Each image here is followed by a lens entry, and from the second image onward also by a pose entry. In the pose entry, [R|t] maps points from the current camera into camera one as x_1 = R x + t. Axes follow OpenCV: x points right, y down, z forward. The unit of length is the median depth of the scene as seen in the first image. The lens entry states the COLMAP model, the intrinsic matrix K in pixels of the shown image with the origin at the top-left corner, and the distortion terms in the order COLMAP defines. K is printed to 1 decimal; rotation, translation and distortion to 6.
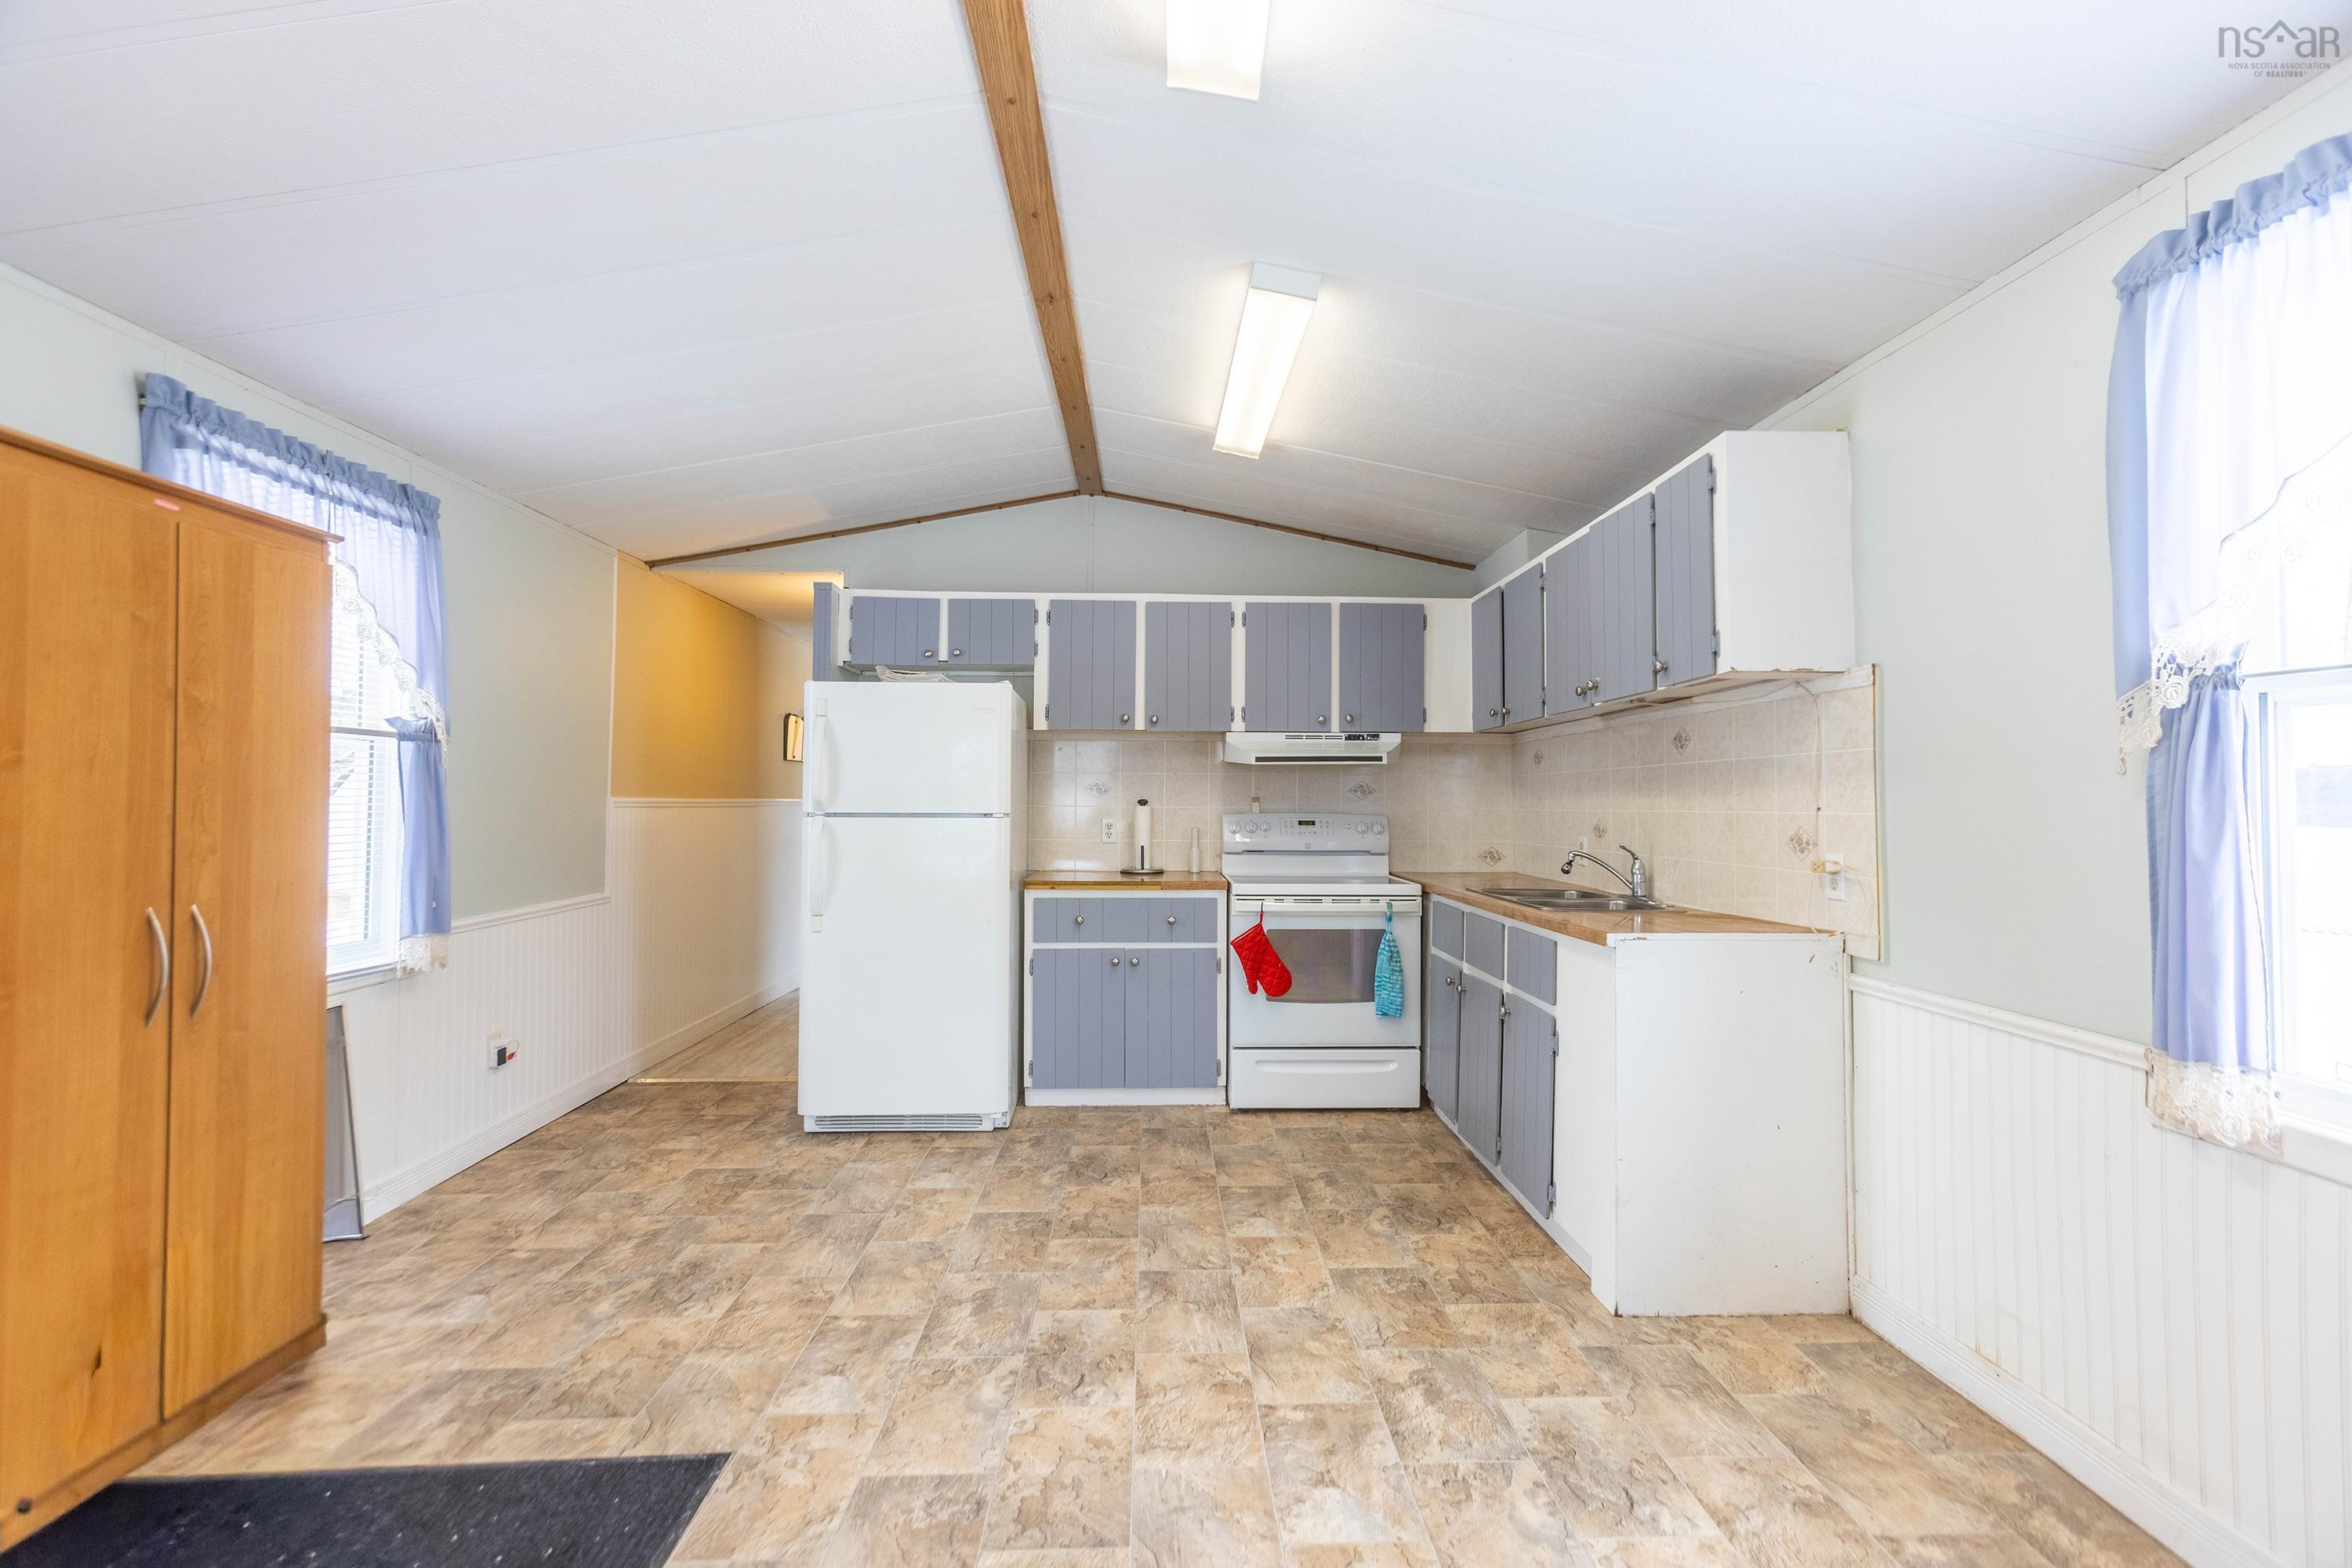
lens RADIAL K [[1037.0, 0, 1189.4], [0, 1037.0, 767.8], [0, 0, 1]] dist [-0.021269, 0.019144]
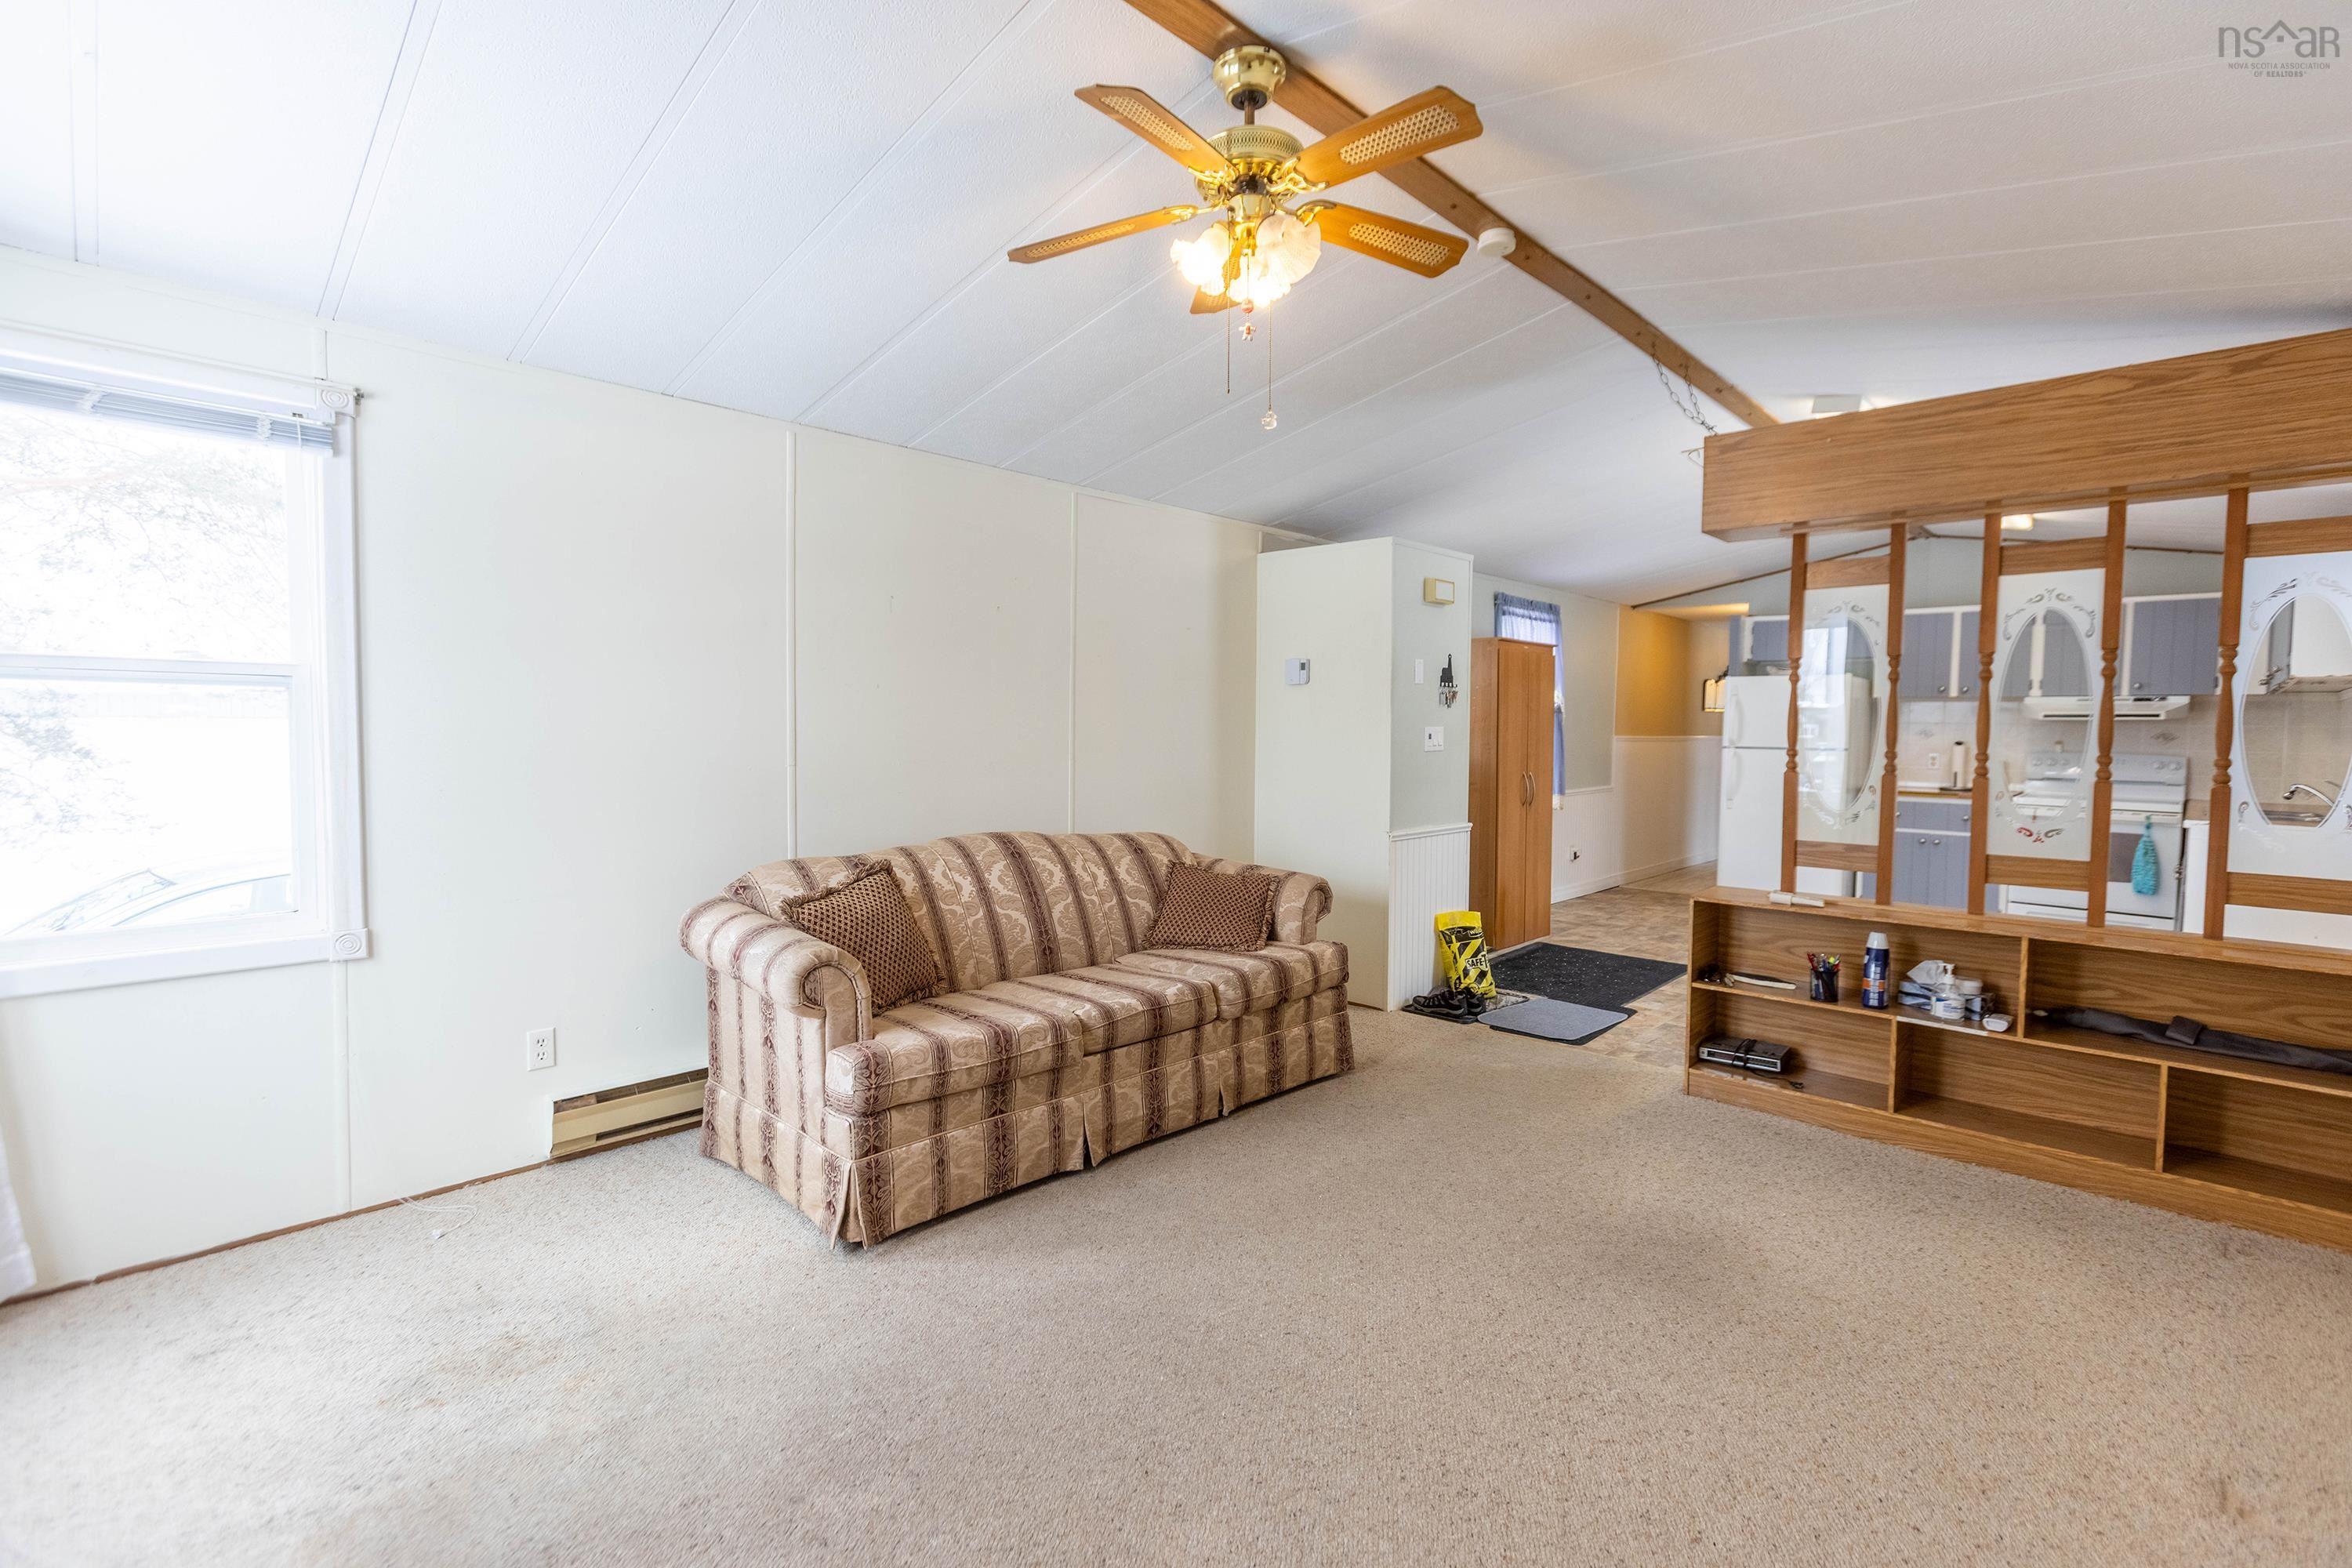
lens RADIAL K [[1059.6, 0, 1191.3], [0, 1059.6, 765.0], [0, 0, 1]] dist [0.000717, 0.000600]
pose [[0.694104, 0.031208, -0.719198, 0.327721], [0.014171, 0.998274, 0.056994, -0.044480], [0.719735, -0.049751, 0.692464, -0.986877]]
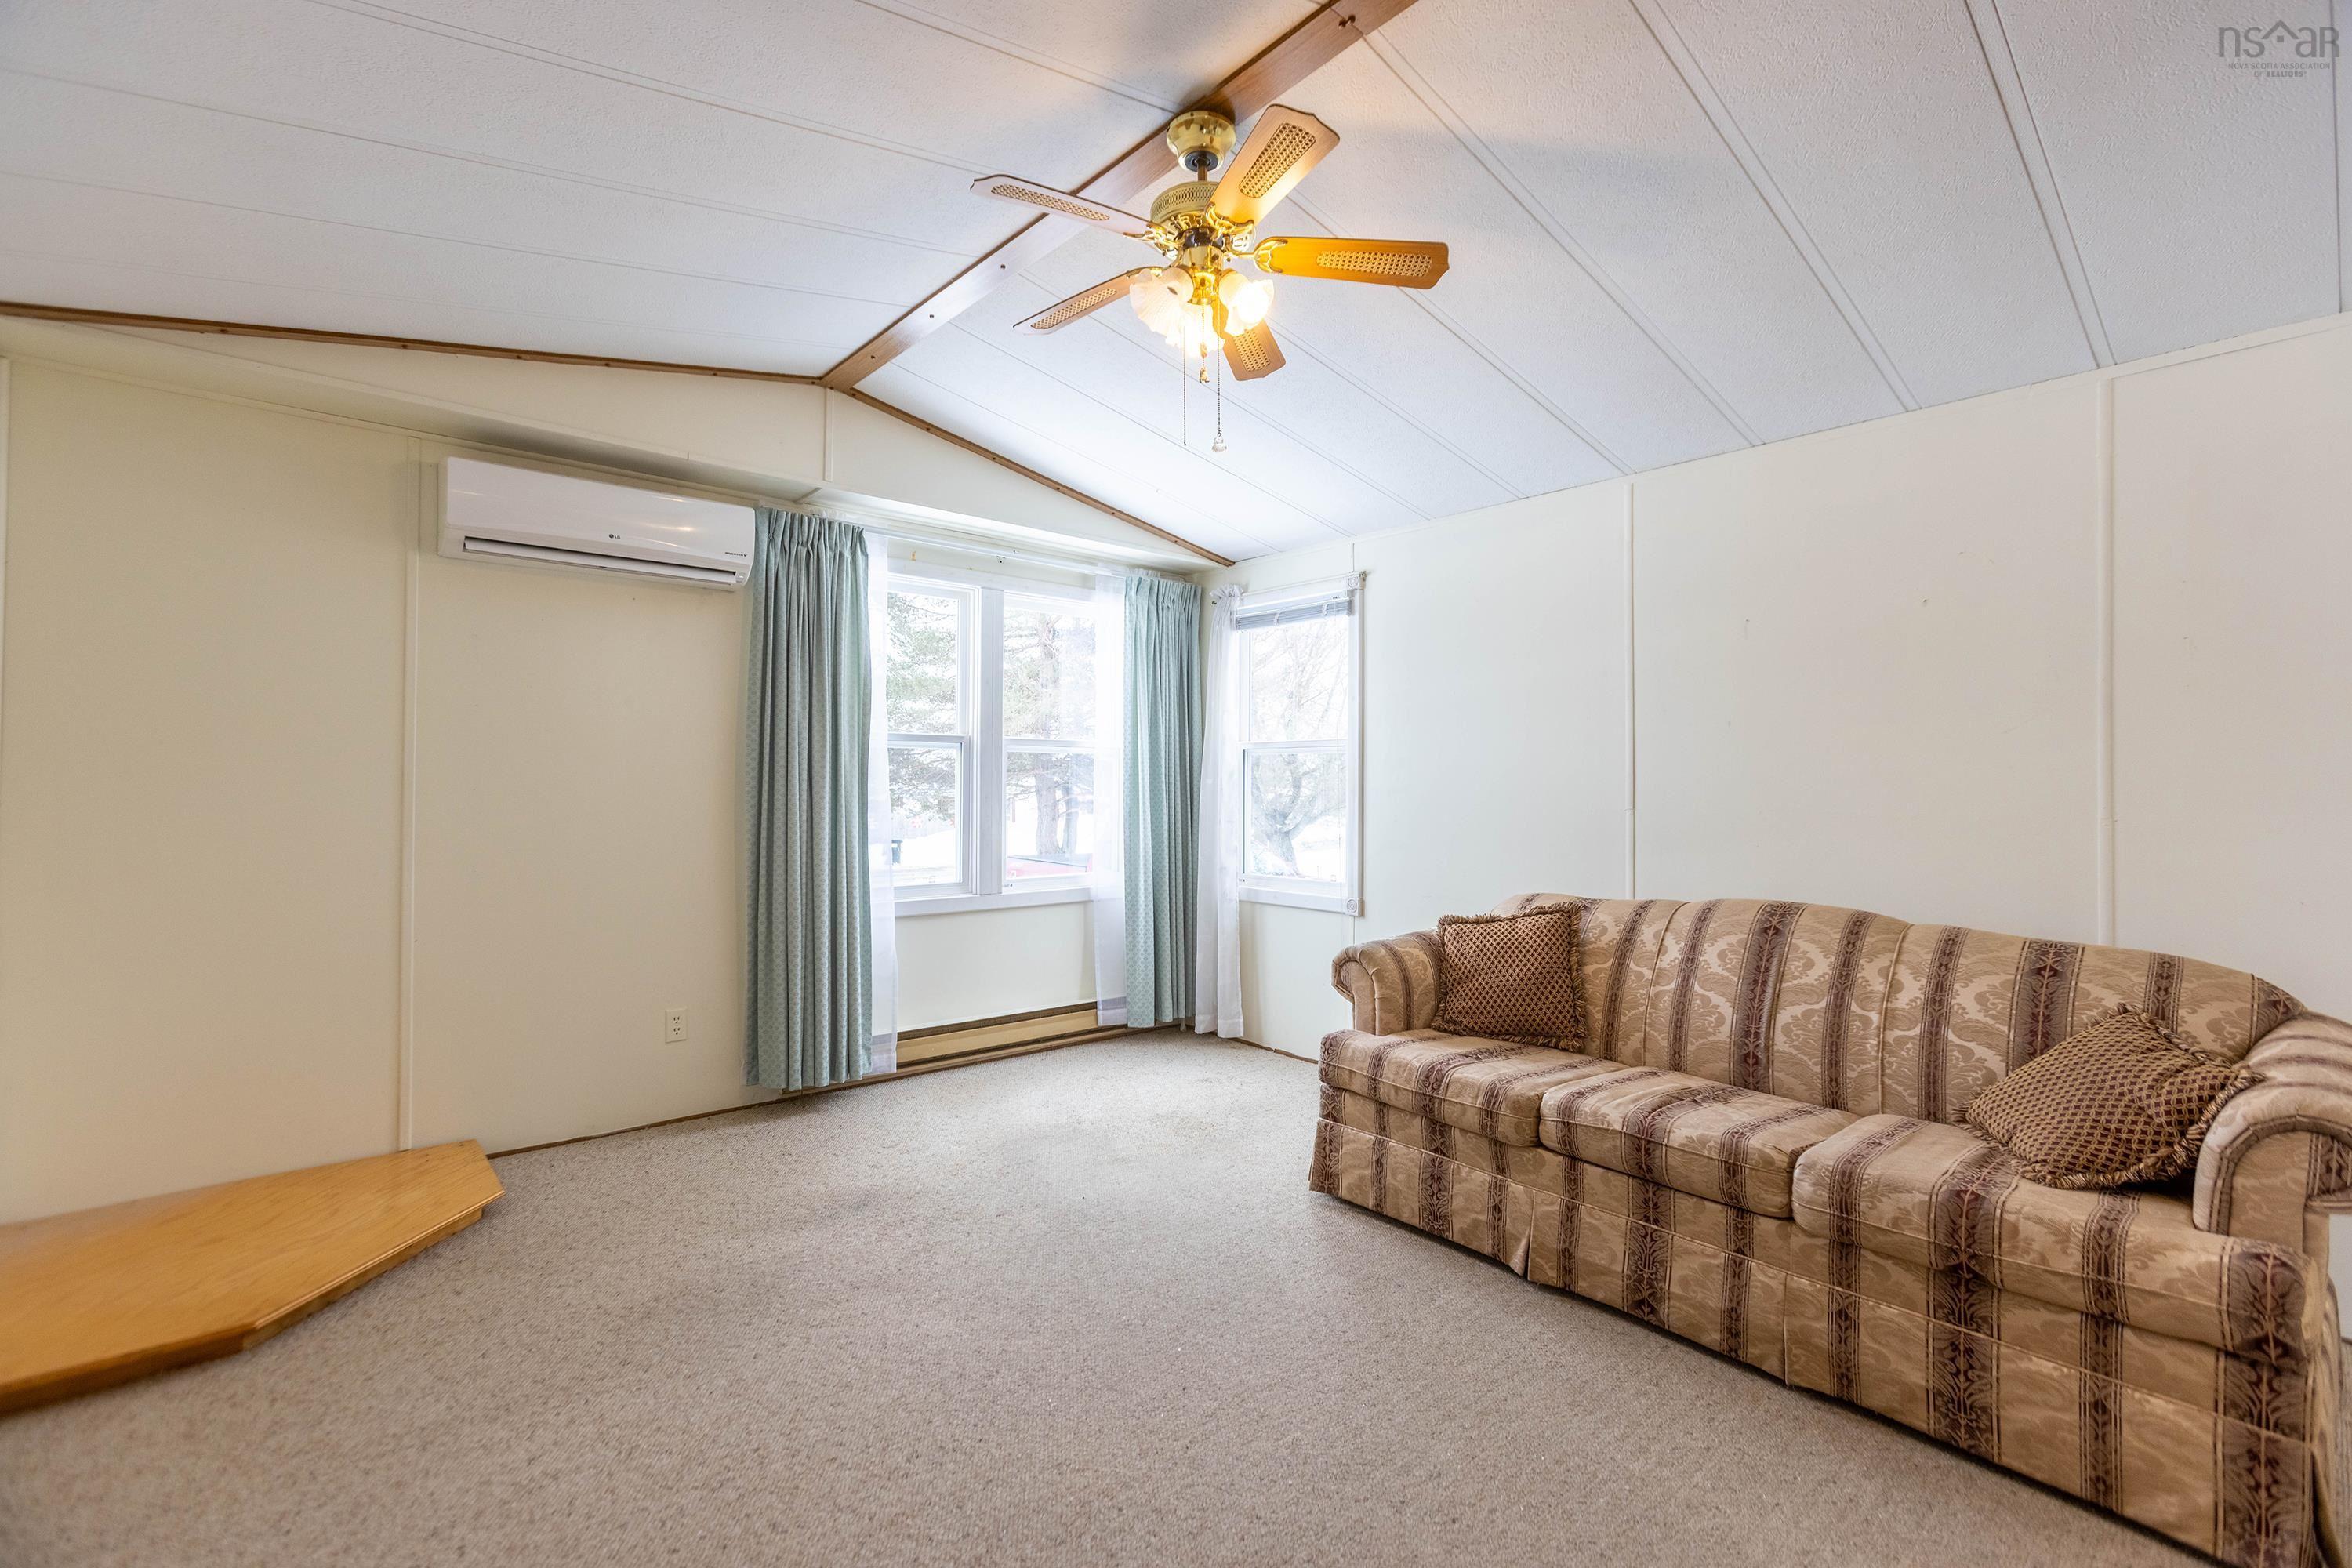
lens RADIAL K [[1037.0, 0, 1189.4], [0, 1037.0, 767.8], [0, 0, 1]] dist [-0.021269, 0.019144]
pose [[-0.773165, -0.013887, -0.634052, 0.301718], [0.016391, 0.998989, -0.041867, -0.002674], [0.633993, -0.042763, -0.772156, -0.174934]]
